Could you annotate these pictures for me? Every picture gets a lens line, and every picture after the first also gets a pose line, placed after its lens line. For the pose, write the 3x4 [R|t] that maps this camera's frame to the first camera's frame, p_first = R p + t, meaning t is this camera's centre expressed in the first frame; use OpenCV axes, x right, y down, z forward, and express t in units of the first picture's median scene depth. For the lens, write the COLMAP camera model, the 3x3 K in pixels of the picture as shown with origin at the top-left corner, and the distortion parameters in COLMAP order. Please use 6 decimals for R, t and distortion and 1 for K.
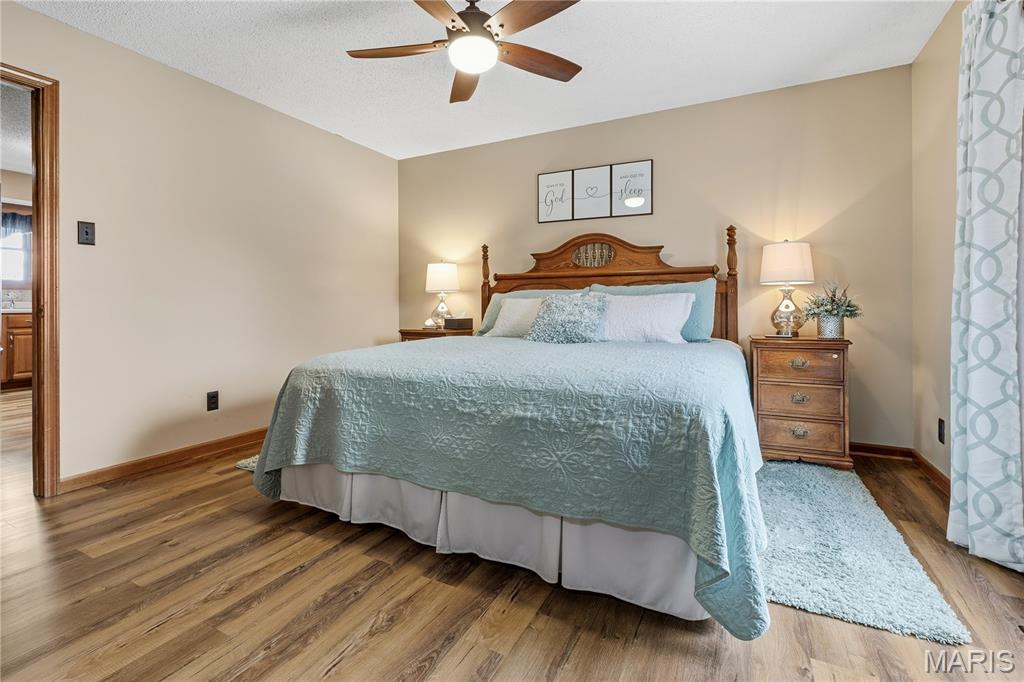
lens RADIAL K [[455.1, 0, 512.7], [0, 455.1, 310.5], [0, 0, 1]] dist [0.001672, 0.000085]
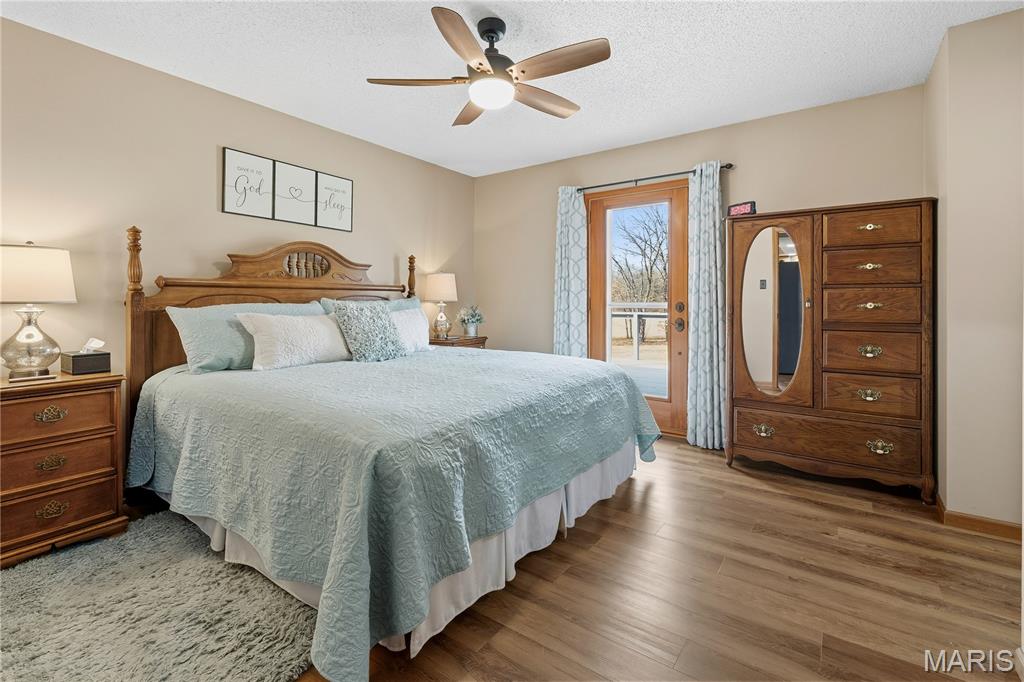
lens RADIAL K [[453.0, 0, 515.1], [0, 453.0, 301.7], [0, 0, 1]] dist [0.000833, -0.000024]
pose [[0.149476, 0.002044, 0.988763, -0.817871], [0.010483, 0.999938, -0.003652, -0.051100], [-0.988710, 0.010911, 0.149445, 0.566822]]
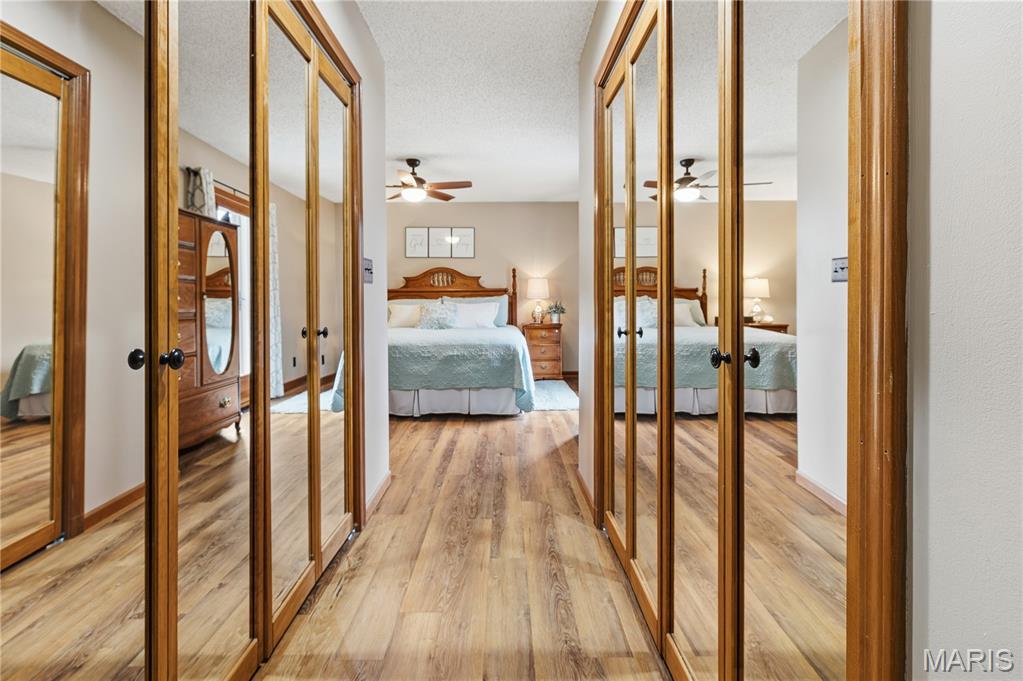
lens RADIAL K [[452.6, 0, 514.6], [0, 452.6, 301.3], [0, 0, 1]] dist [0.000833, -0.000024]
pose [[0.879506, -0.000745, 0.475887, -0.494900], [0.006262, 0.999930, -0.010008, -0.024182], [-0.475847, 0.011782, 0.879449, -0.796631]]
